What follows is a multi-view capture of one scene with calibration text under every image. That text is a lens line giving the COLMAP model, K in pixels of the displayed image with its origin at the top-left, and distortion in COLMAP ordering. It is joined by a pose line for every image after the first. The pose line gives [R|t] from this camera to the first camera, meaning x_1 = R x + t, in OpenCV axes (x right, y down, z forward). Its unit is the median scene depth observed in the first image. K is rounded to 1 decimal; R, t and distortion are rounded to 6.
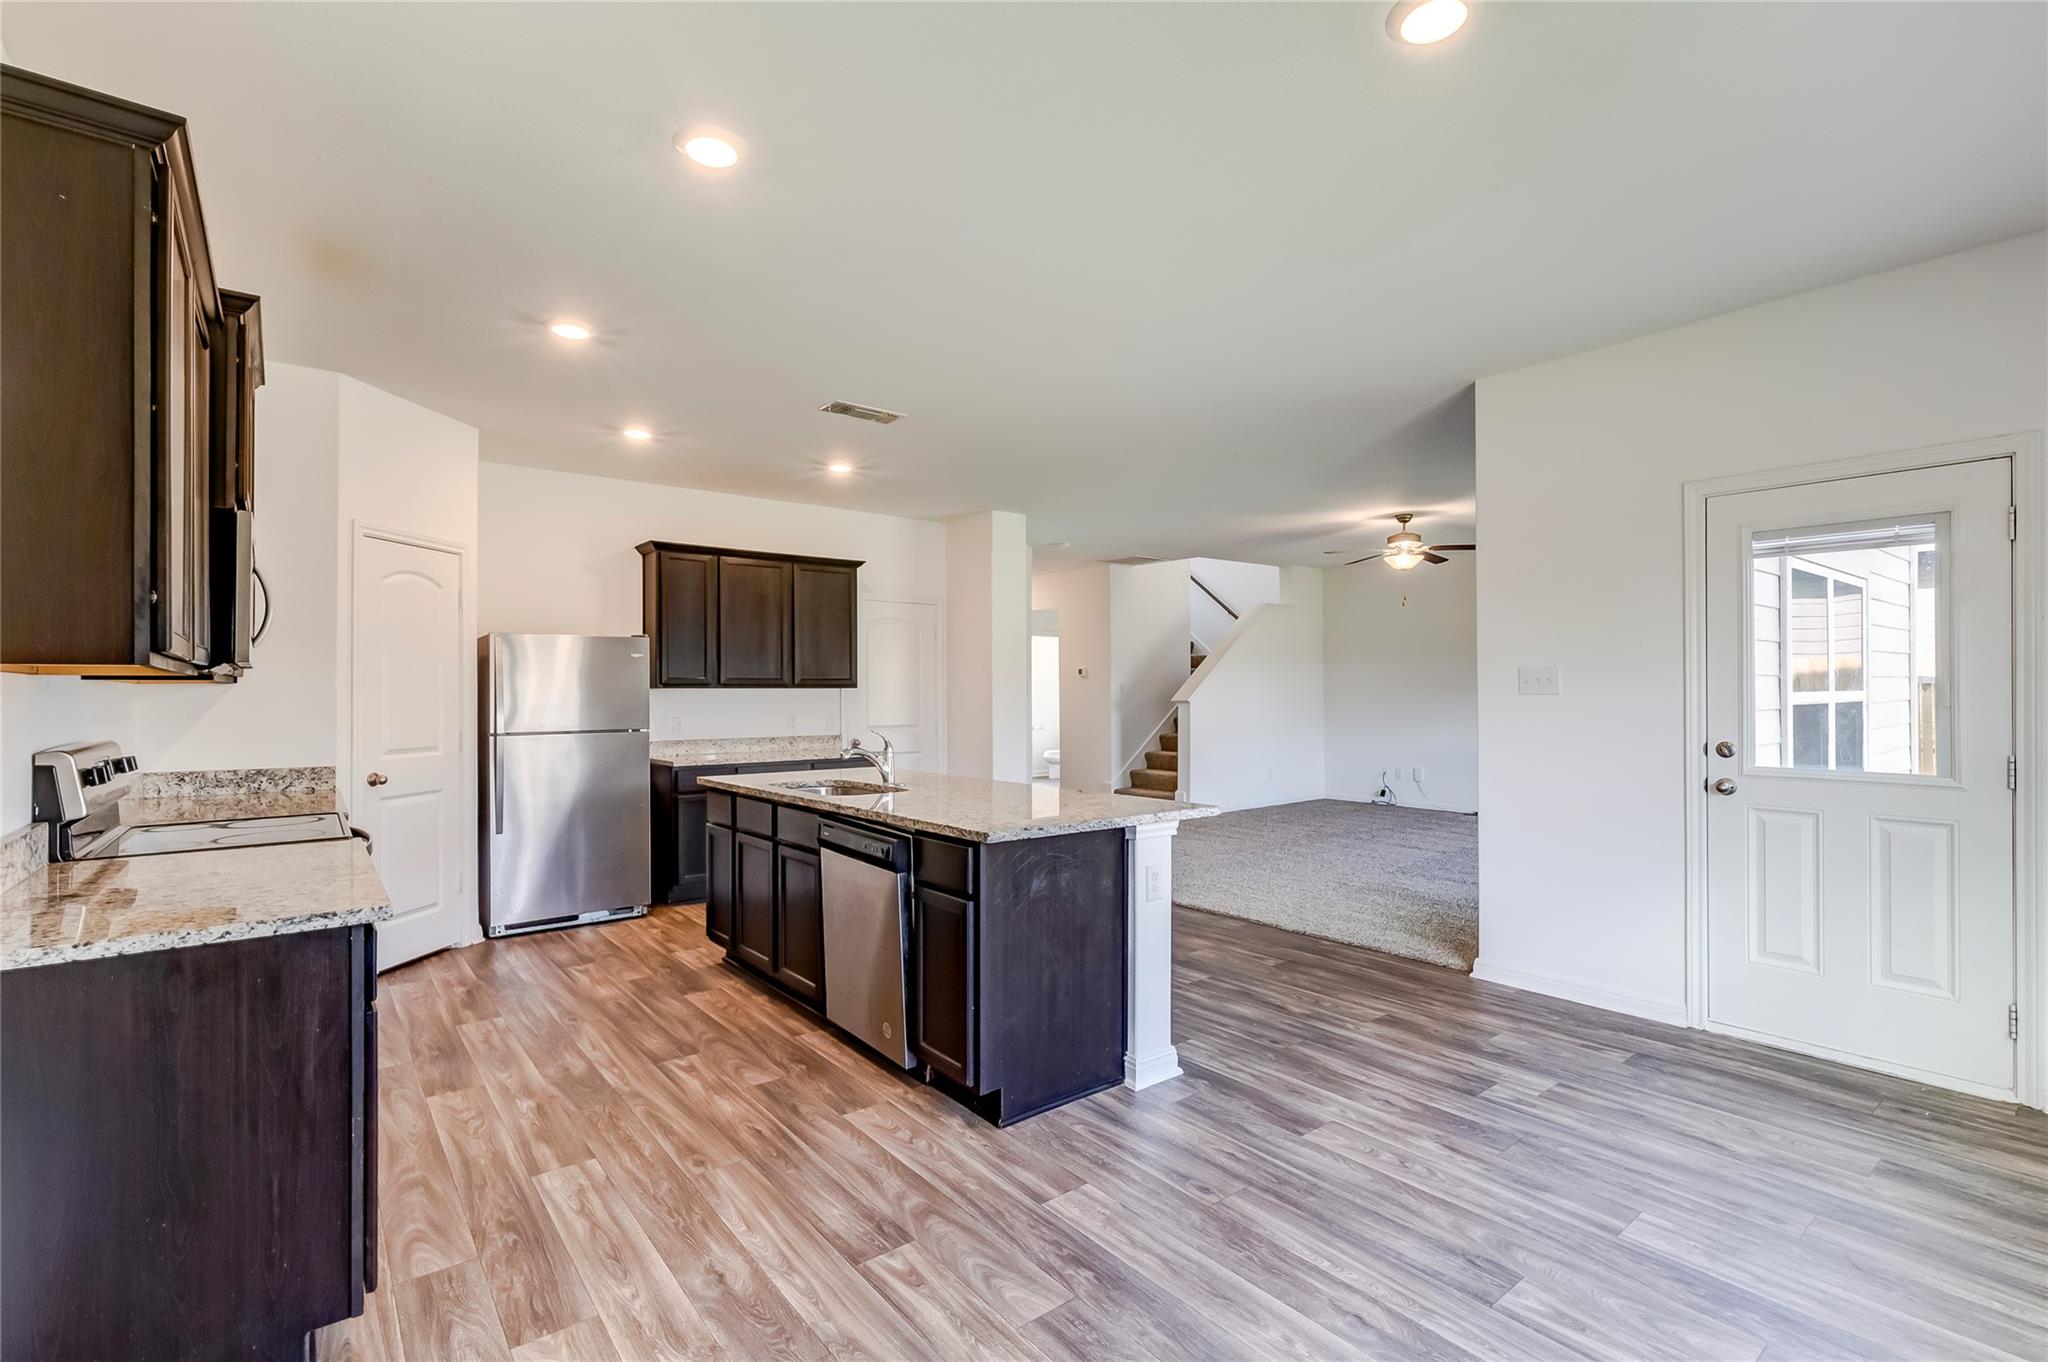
lens RADIAL K [[938.8, 0, 1023.8], [0, 938.8, 684.6], [0, 0, 1]] dist [0.004479, -0.000883]
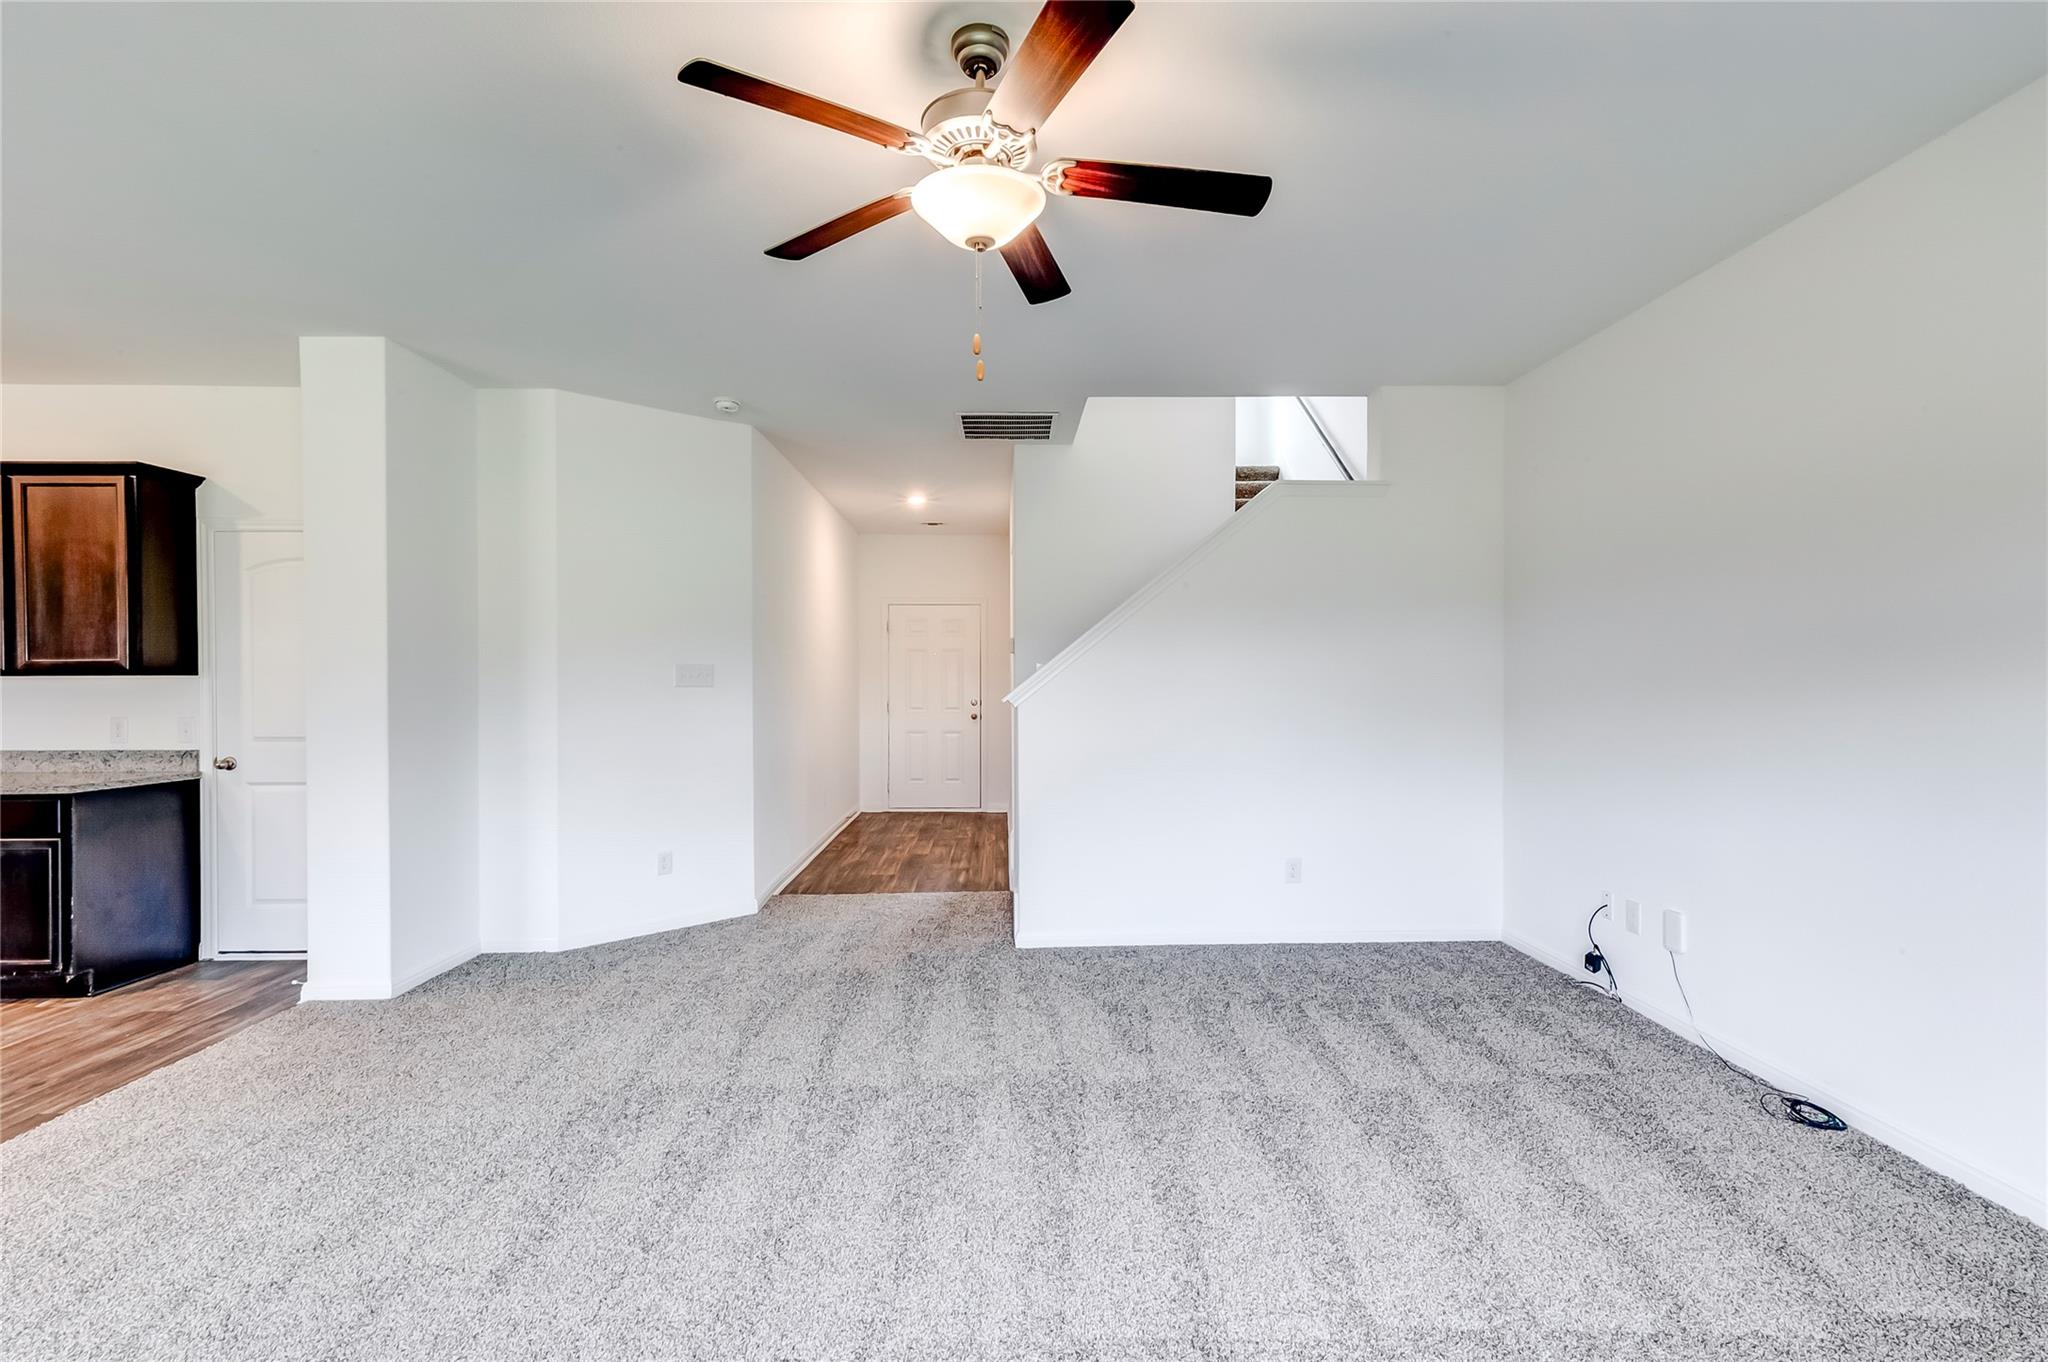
lens RADIAL K [[938.8, 0, 1026.5], [0, 938.8, 689.3], [0, 0, 1]] dist [0.004479, -0.000883]
pose [[0.793682, 0.006136, -0.608302, 0.625738], [0.003193, 0.999893, 0.014251, 0.005213], [0.608324, -0.013253, 0.793578, 0.845580]]
